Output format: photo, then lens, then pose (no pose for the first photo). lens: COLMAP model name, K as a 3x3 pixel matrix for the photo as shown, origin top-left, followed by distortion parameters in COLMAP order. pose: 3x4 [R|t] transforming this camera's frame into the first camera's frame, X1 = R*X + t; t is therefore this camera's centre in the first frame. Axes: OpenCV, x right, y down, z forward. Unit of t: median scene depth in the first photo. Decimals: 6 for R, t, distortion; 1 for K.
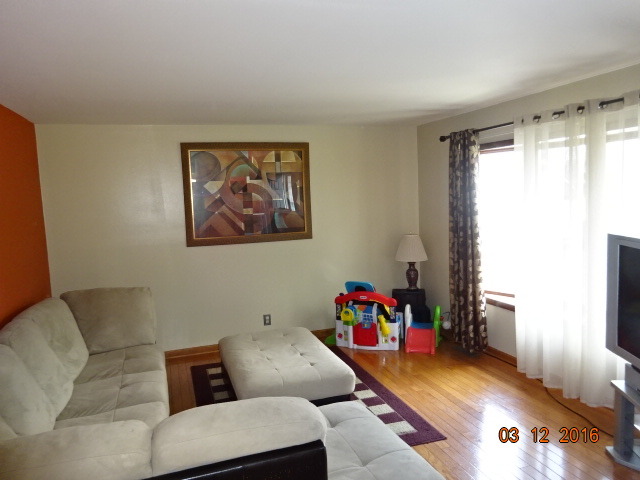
lens RADIAL K [[470.1, 0, 319.2], [0, 470.1, 240.5], [0, 0, 1]] dist [-0.003631, -0.001882]
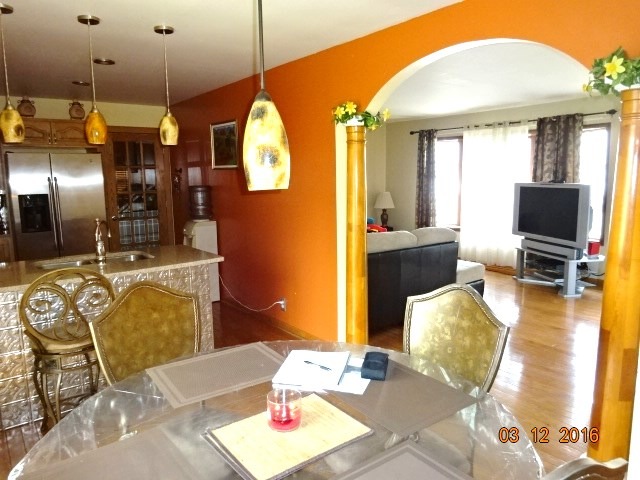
lens RADIAL K [[470.1, 0, 320.4], [0, 470.1, 241.1], [0, 0, 1]] dist [-0.003631, -0.001882]
pose [[0.946762, 0.000176, 0.321933, -0.644705], [-0.008905, 0.999632, 0.025640, 0.142434], [-0.321810, -0.027142, 0.946415, -0.544542]]
